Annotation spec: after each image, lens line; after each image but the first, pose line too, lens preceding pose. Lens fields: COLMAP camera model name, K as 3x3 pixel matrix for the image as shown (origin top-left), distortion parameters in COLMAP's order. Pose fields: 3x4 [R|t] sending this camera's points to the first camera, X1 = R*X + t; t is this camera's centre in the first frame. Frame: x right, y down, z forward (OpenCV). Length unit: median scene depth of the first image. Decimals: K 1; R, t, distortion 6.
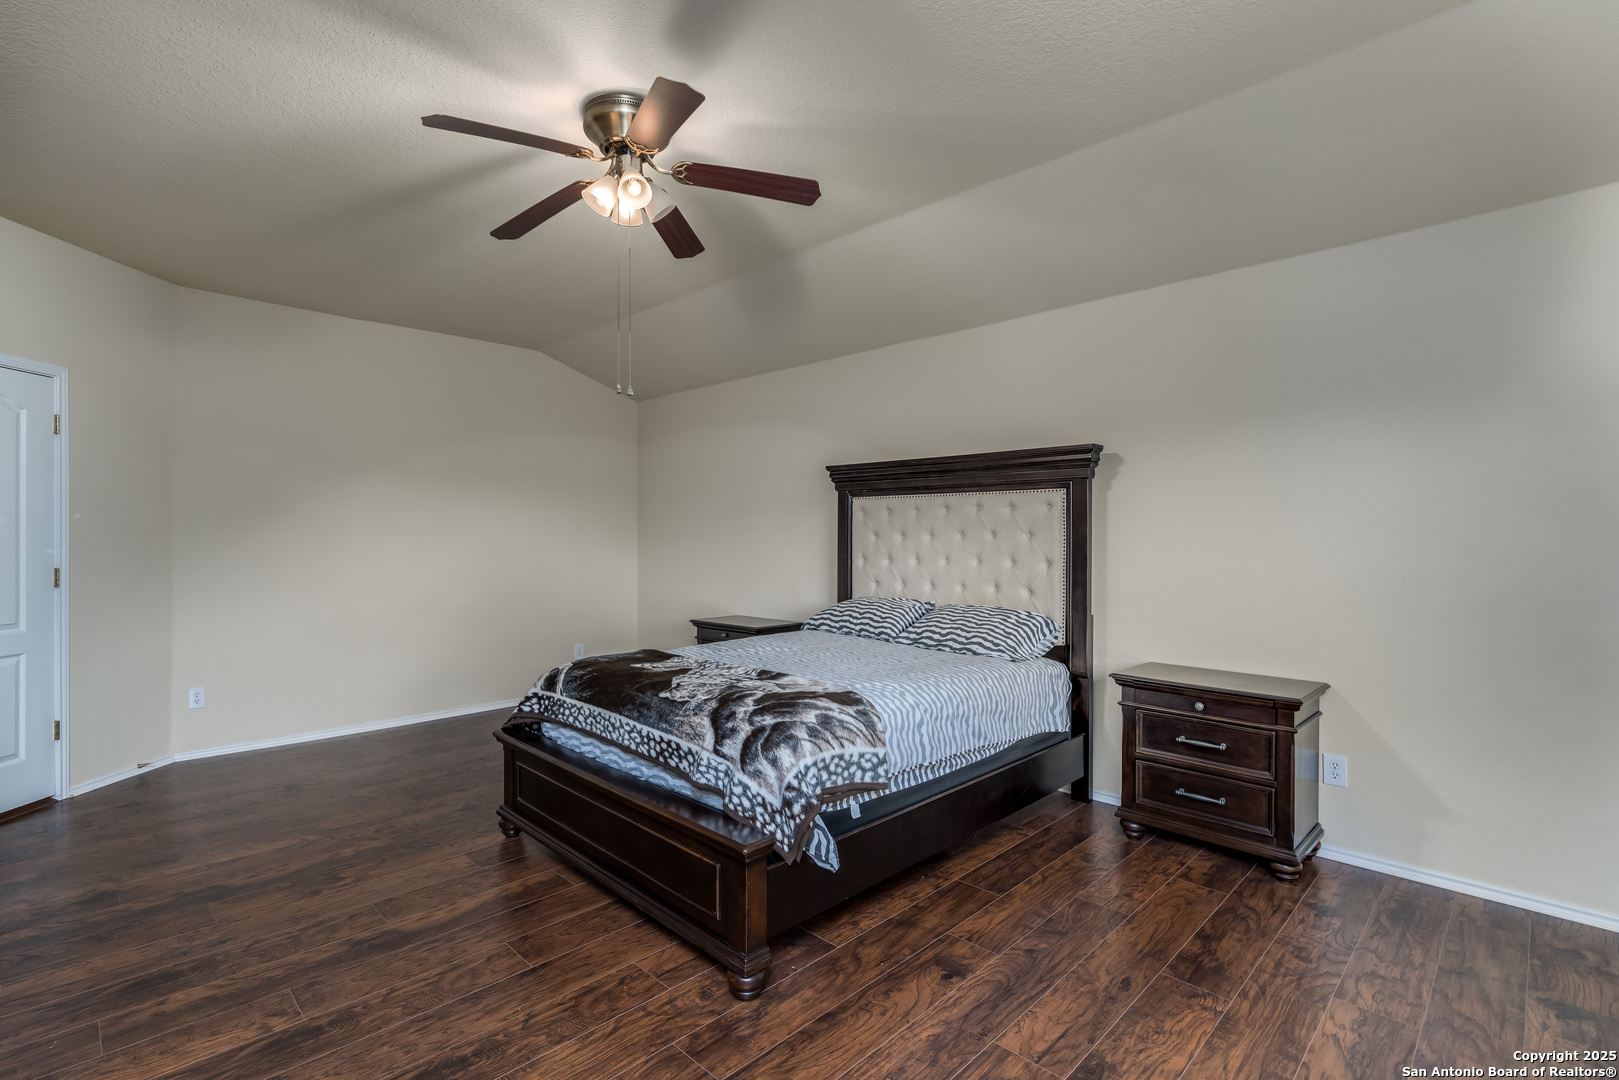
lens RADIAL K [[764.5, 0, 801.3], [0, 764.5, 531.0], [0, 0, 1]] dist [-0.014020, 0.000217]
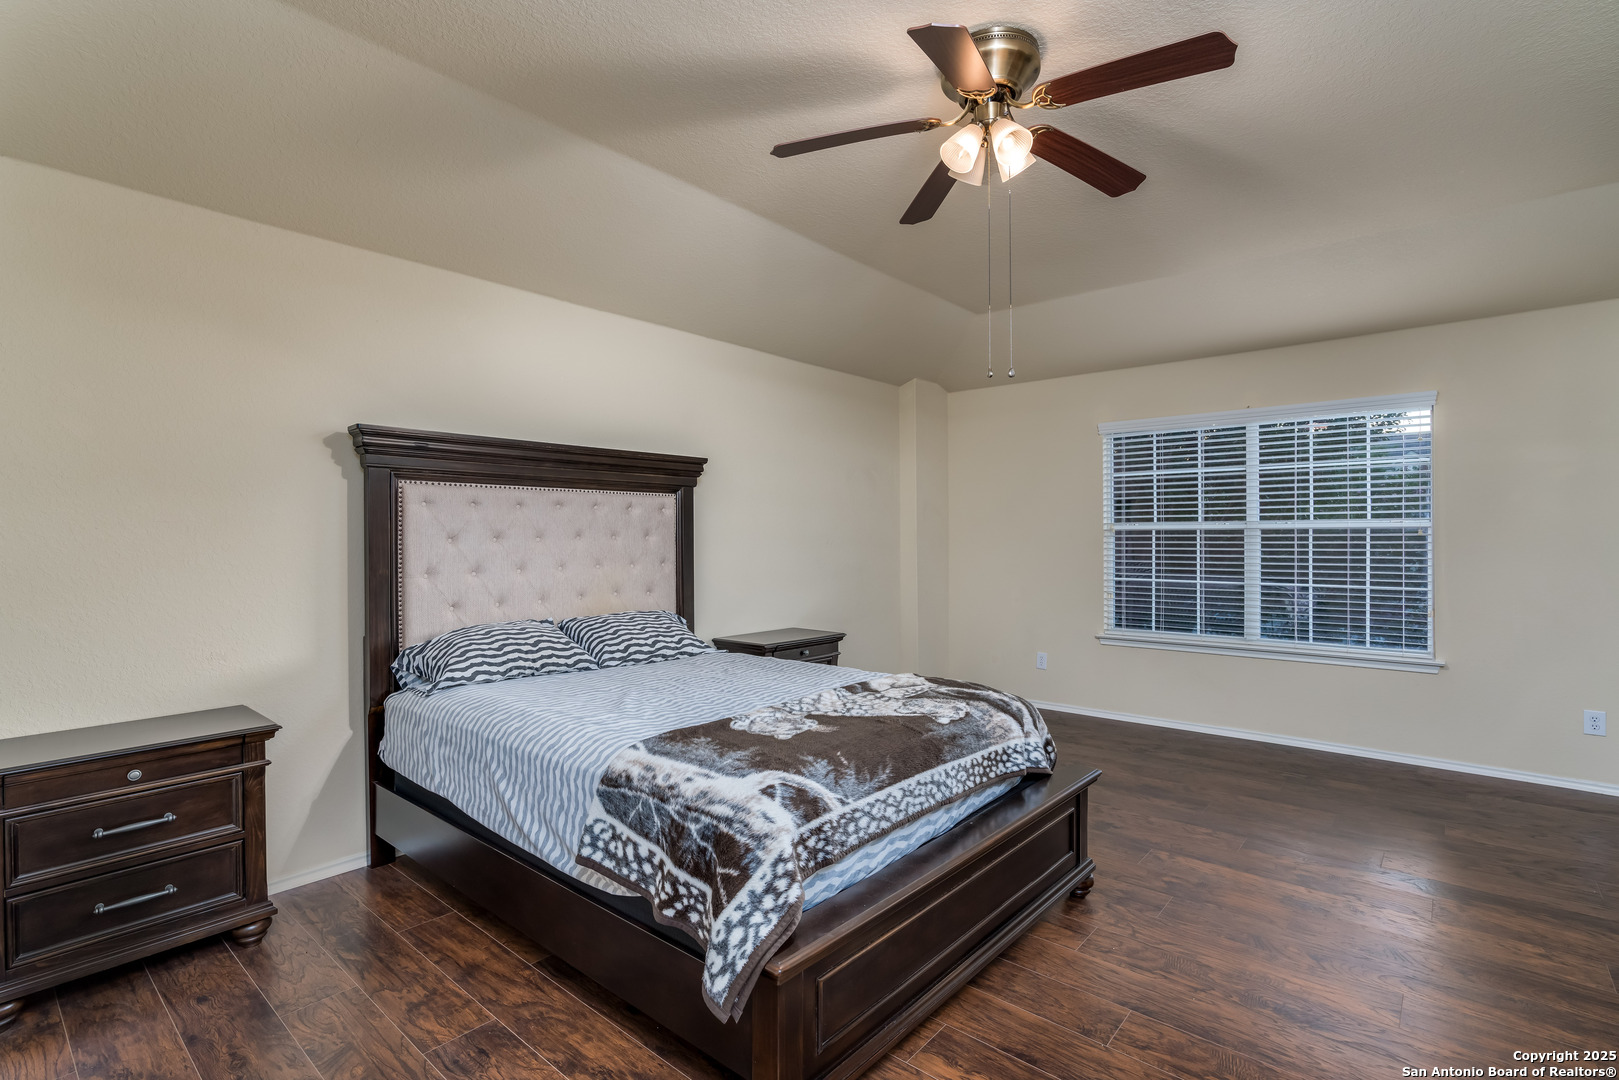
lens RADIAL K [[764.5, 0, 801.3], [0, 764.5, 531.0], [0, 0, 1]] dist [-0.014020, 0.000217]
pose [[-0.063942, -0.000618, 0.997953, -0.964638], [0.002211, 0.999997, 0.000761, -0.003120], [-0.997951, 0.002255, -0.063941, 1.130345]]
